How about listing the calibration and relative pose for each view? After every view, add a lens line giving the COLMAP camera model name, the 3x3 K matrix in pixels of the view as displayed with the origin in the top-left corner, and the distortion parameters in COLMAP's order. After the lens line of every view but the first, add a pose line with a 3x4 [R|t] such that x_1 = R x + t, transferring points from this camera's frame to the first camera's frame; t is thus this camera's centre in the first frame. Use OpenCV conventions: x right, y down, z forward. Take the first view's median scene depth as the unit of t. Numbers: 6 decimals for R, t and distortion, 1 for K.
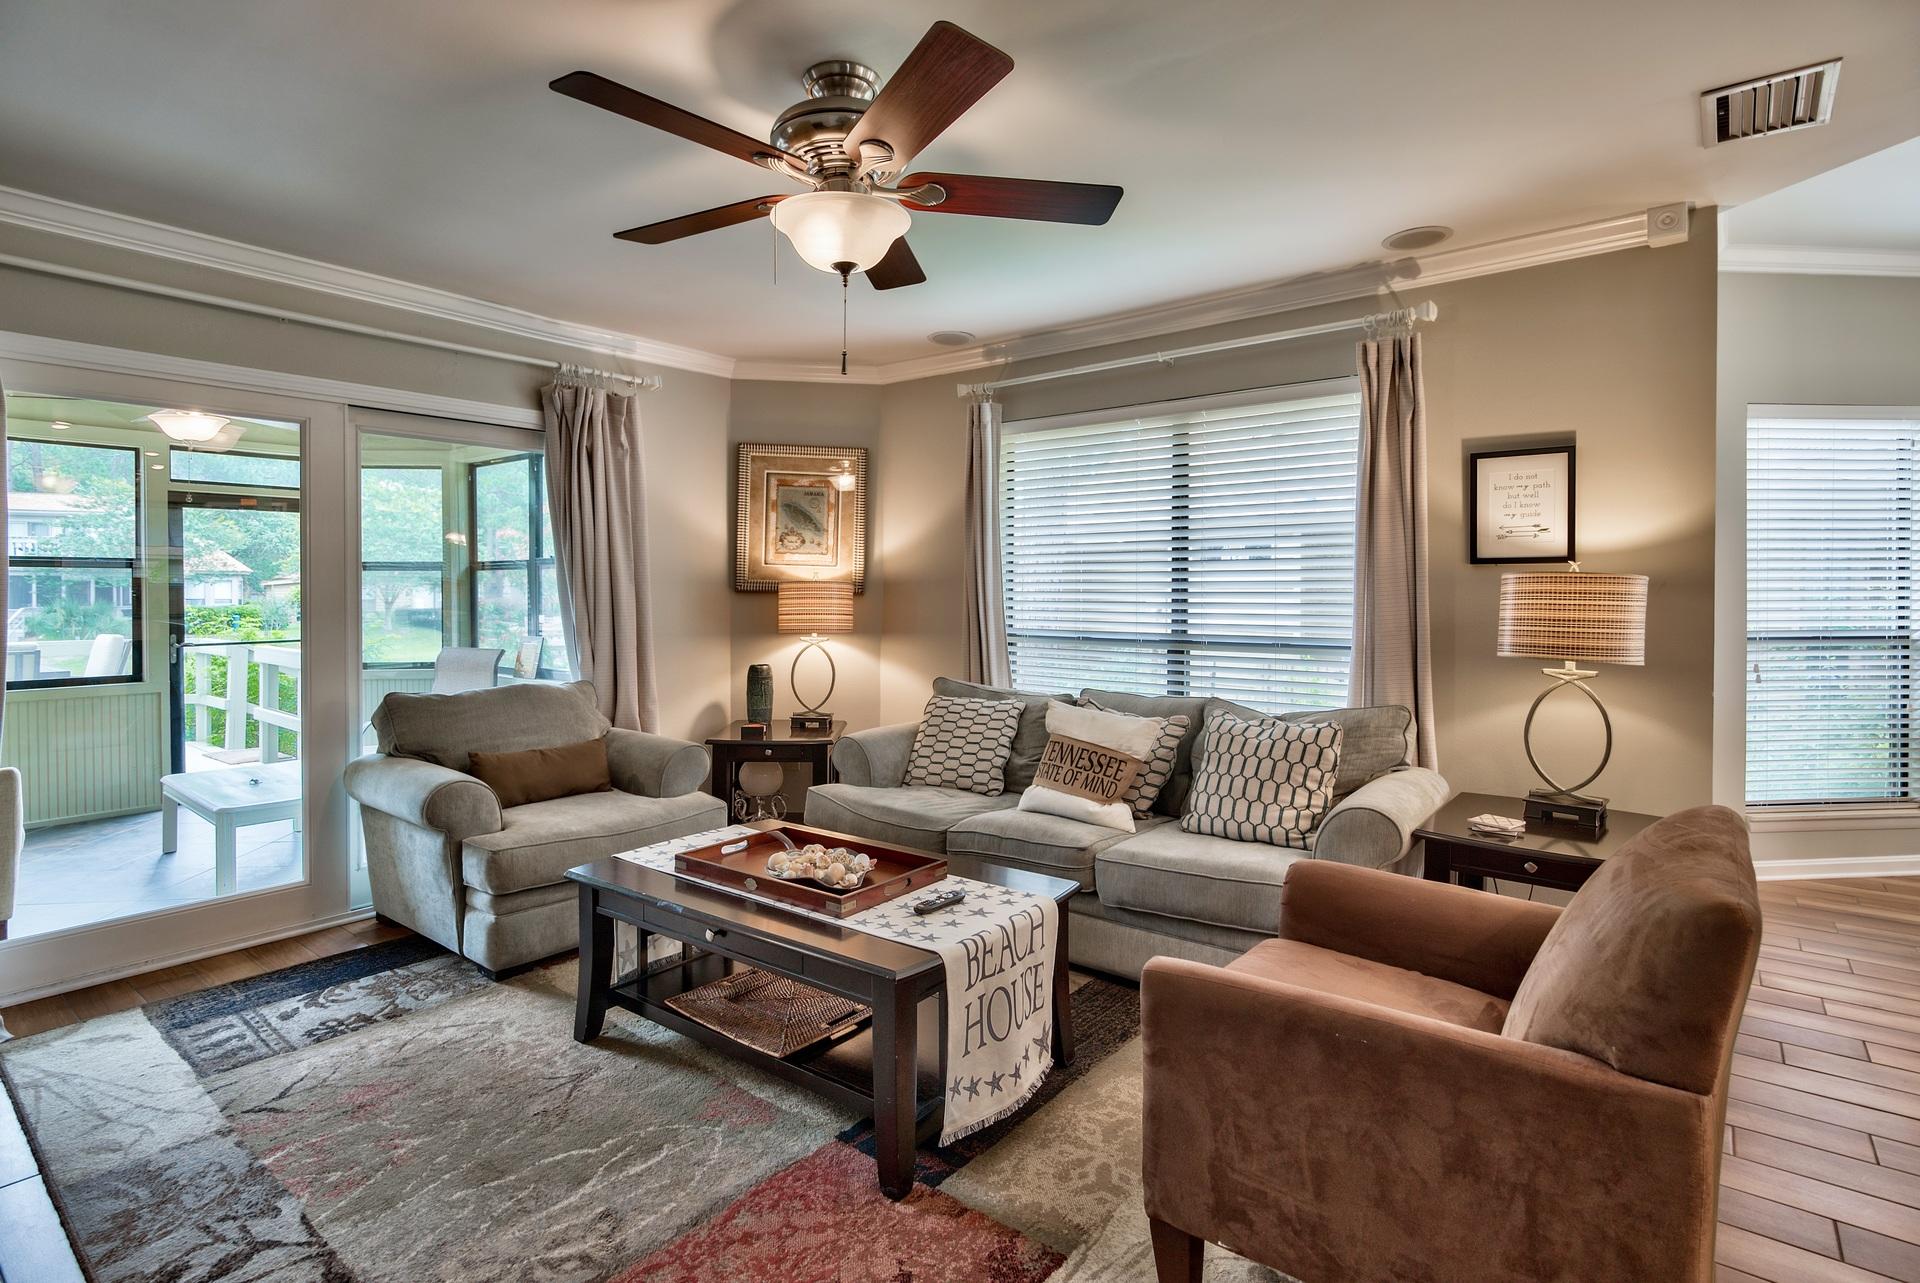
lens RADIAL K [[960.1, 0, 973.7], [0, 960.1, 594.0], [0, 0, 1]] dist [-0.005203, -0.000709]
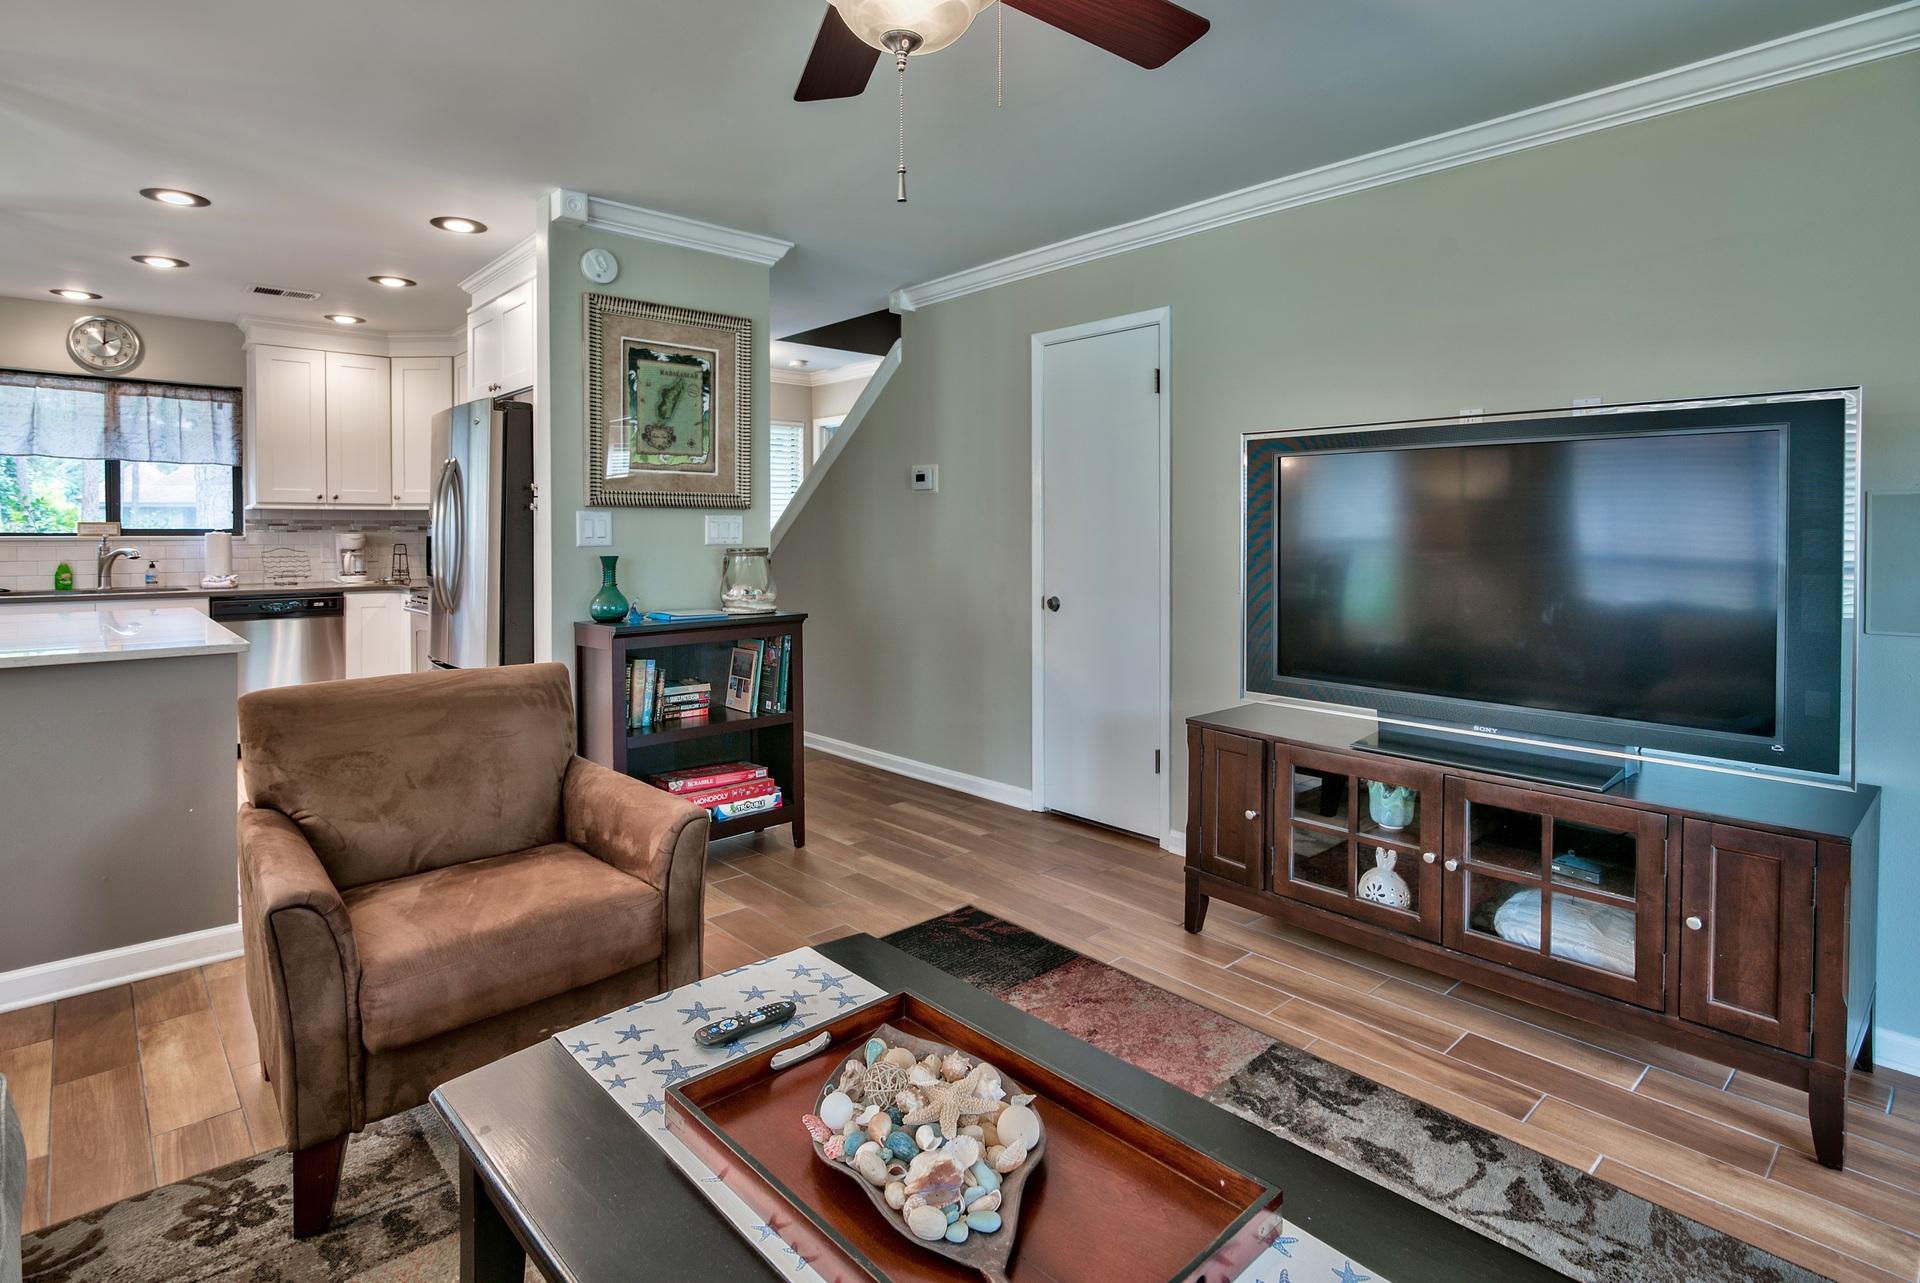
lens RADIAL K [[1003.3, 0, 975.4], [0, 1003.3, 542.1], [0, 0, 1]] dist [-0.002430, -0.000874]
pose [[-0.987546, -0.005672, 0.157231, -0.170791], [-0.003290, 0.999876, 0.015405, -0.001750], [-0.157299, 0.014696, -0.987442, 0.974294]]
